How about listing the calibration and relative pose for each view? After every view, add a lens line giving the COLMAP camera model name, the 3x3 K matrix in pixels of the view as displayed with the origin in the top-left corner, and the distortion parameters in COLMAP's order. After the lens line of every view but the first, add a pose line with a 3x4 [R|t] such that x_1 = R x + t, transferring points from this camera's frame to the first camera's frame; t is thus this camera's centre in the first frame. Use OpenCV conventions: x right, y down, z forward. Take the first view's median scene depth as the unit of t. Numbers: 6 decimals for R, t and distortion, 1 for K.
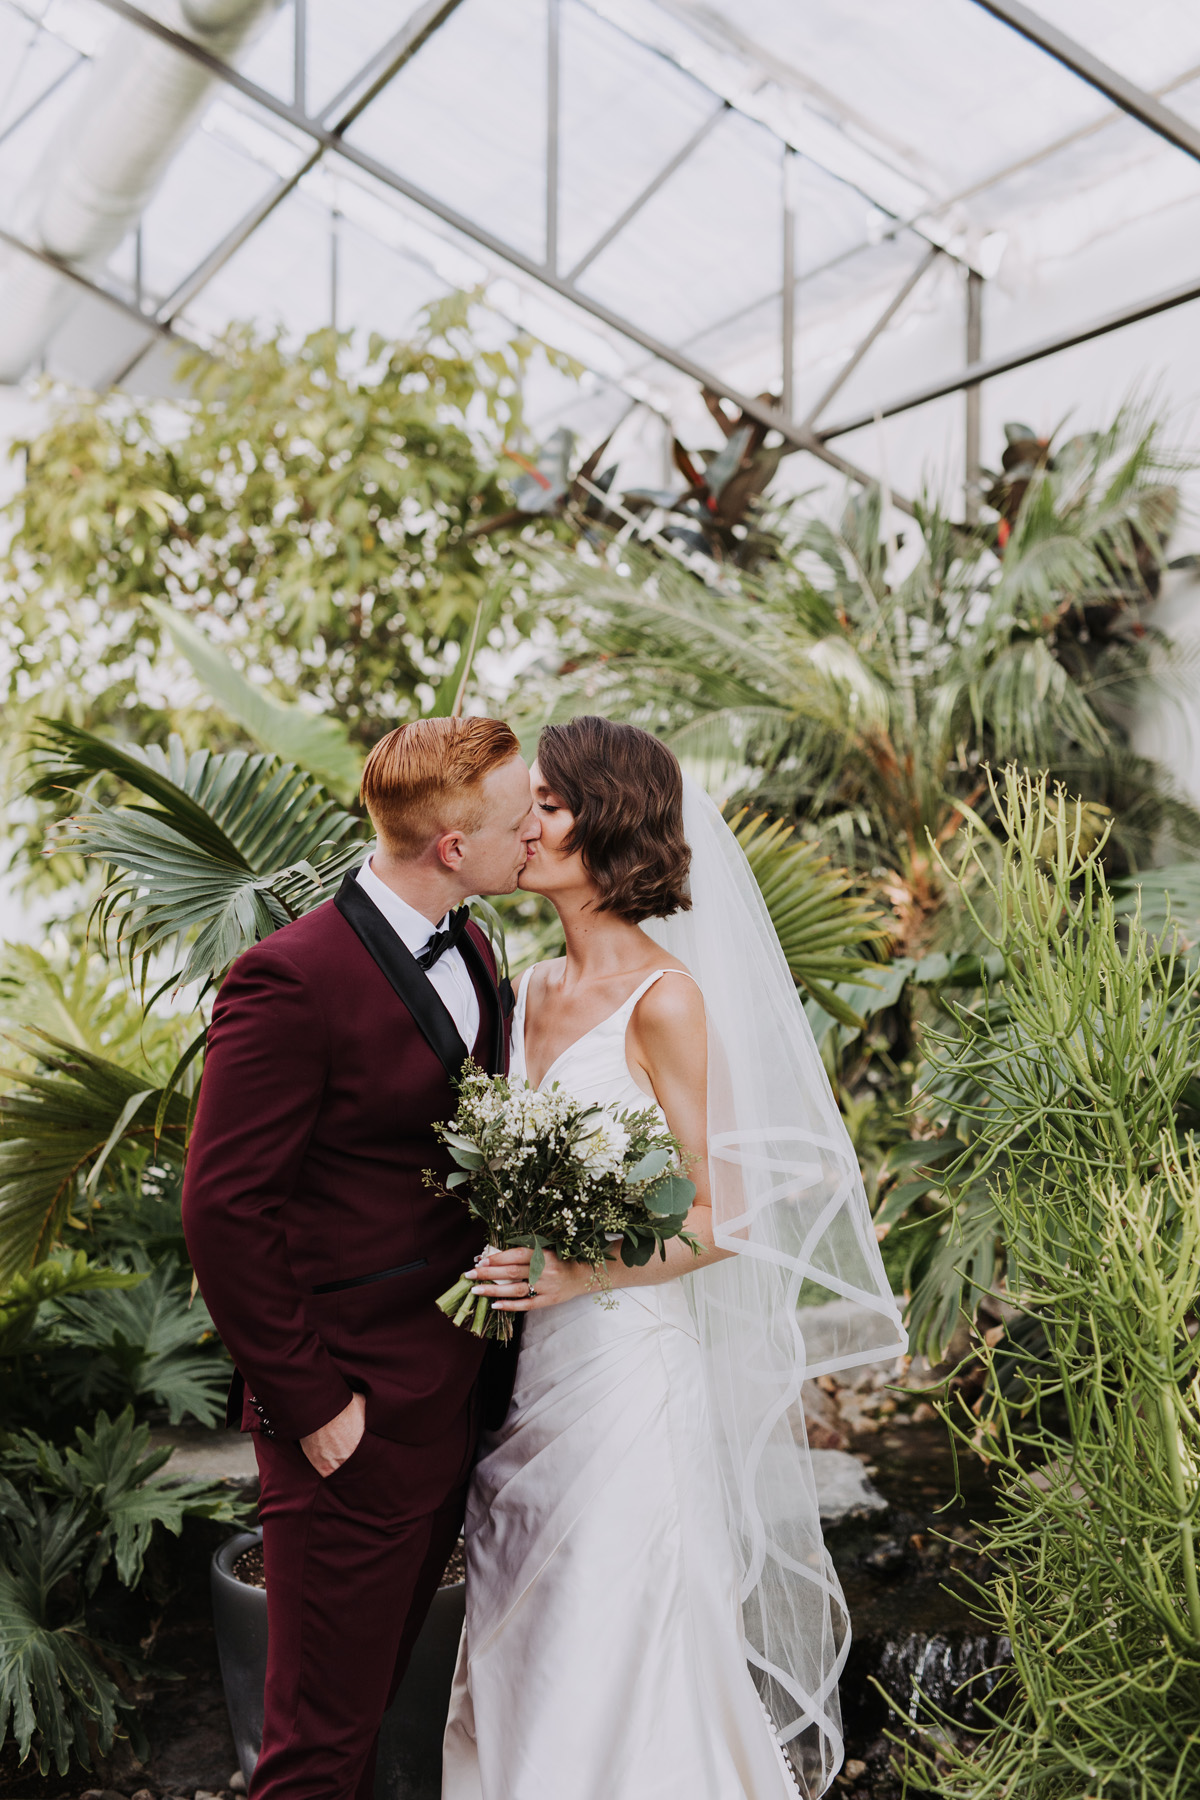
lens RADIAL K [[2529.9, 0, 600.0], [0, 2529.9, 900.0], [0, 0, 1]] dist [-0.014996, 0.069180]
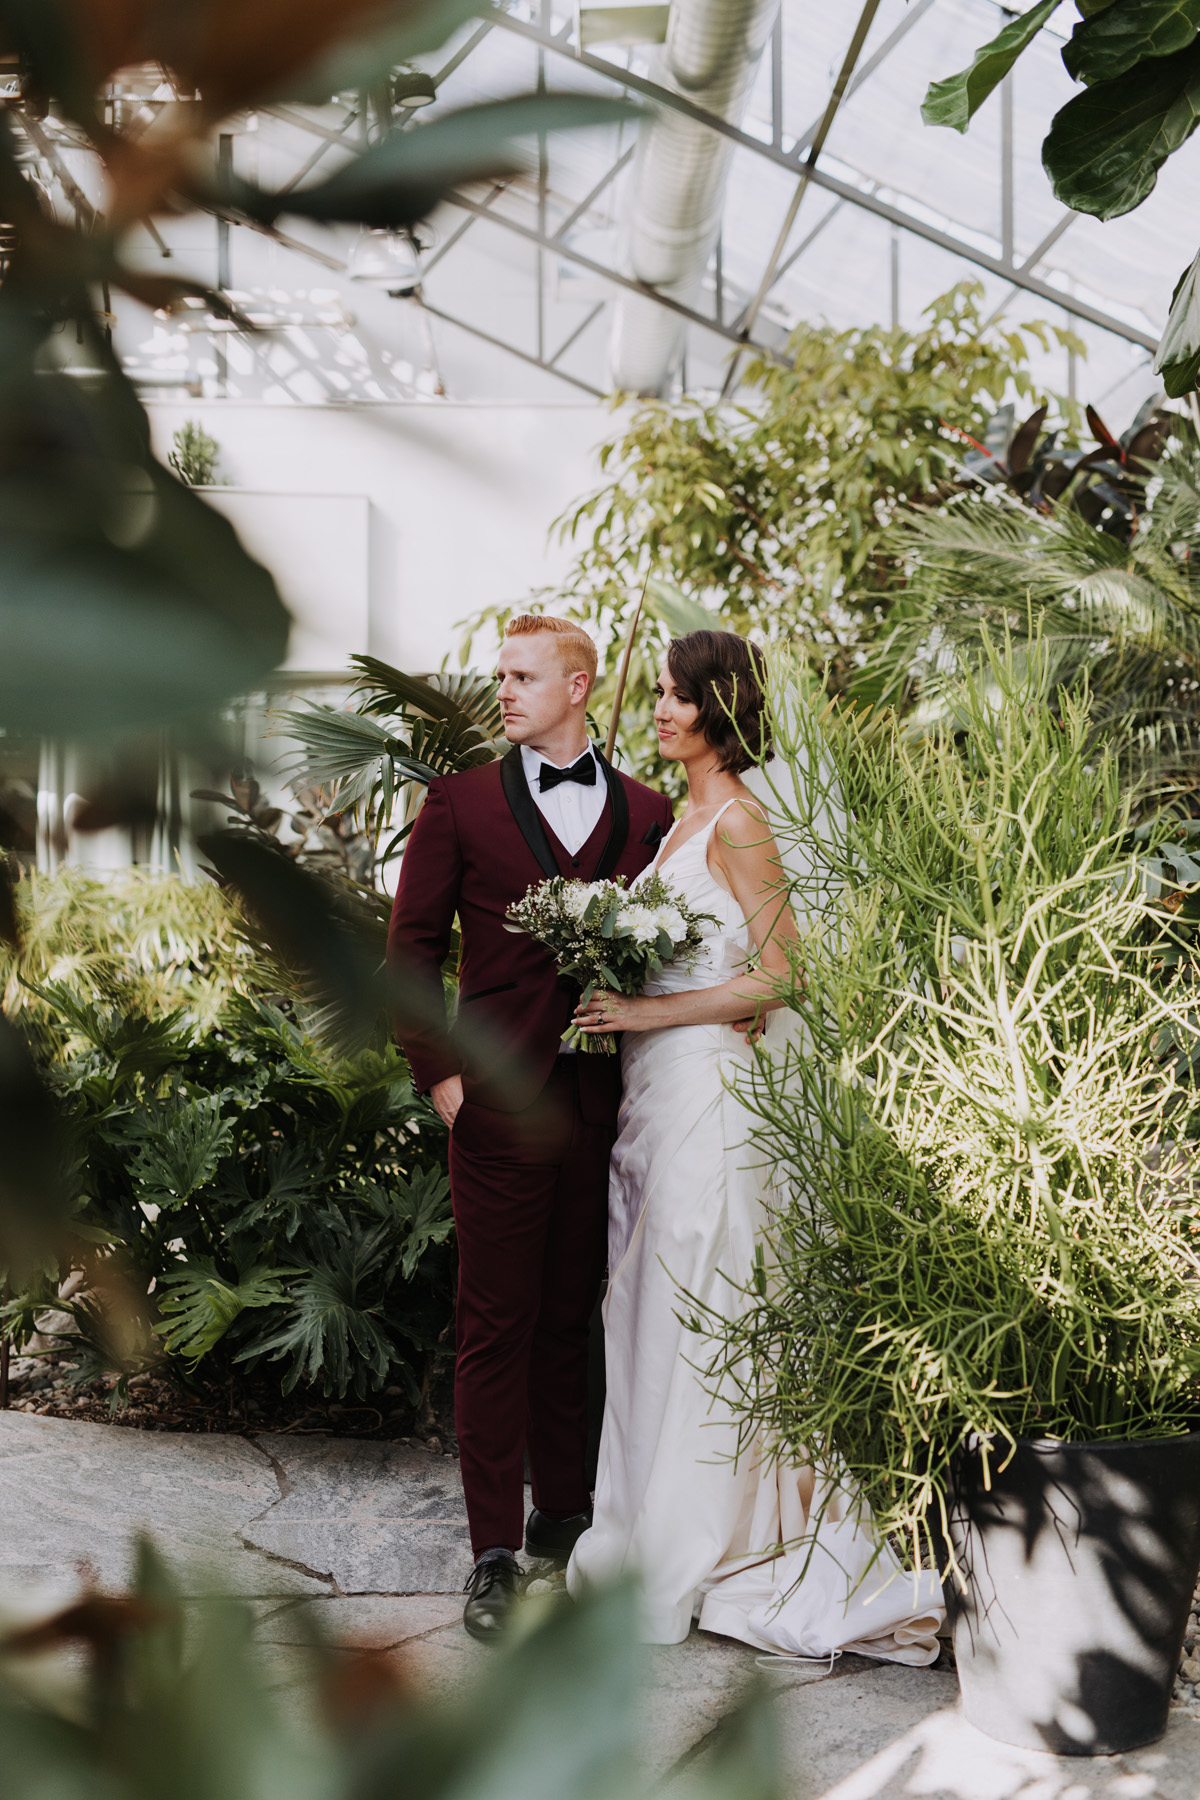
lens RADIAL K [[2529.9, 0, 600.0], [0, 2529.9, 900.0], [0, 0, 1]] dist [-0.014996, 0.069180]
pose [[0.946433, -0.008358, -0.322793, 0.289343], [0.009806, 0.999948, 0.002860, 0.049450], [0.322752, -0.005872, 0.946465, -0.217282]]
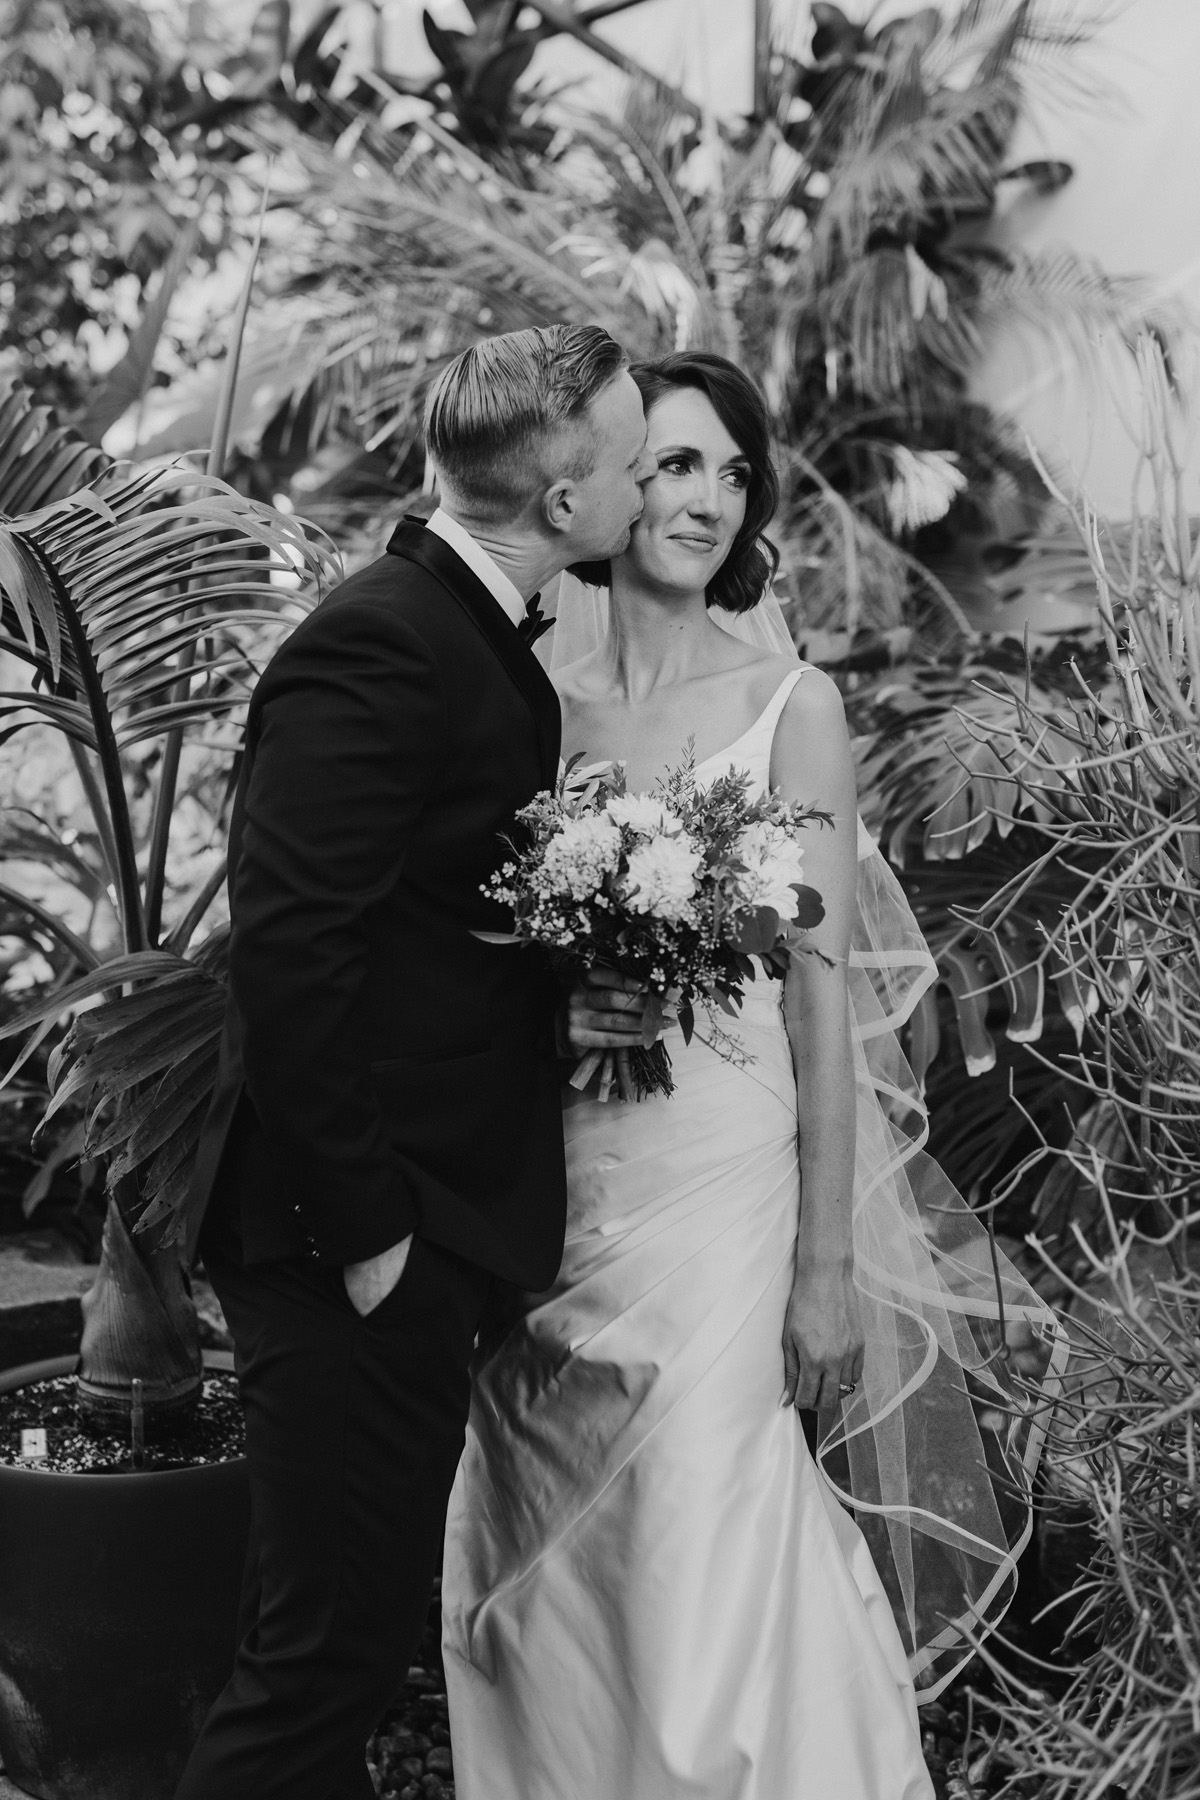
lens RADIAL K [[2625.9, 0, 609.0], [0, 2625.9, 909.4], [0, 0, 1]] dist [-0.009927, 0.010972]
pose [[0.989602, -0.020645, 0.142344, -0.052771], [0.003343, 0.992680, 0.120729, 0.008388], [-0.143794, -0.118998, 0.982427, 0.165719]]
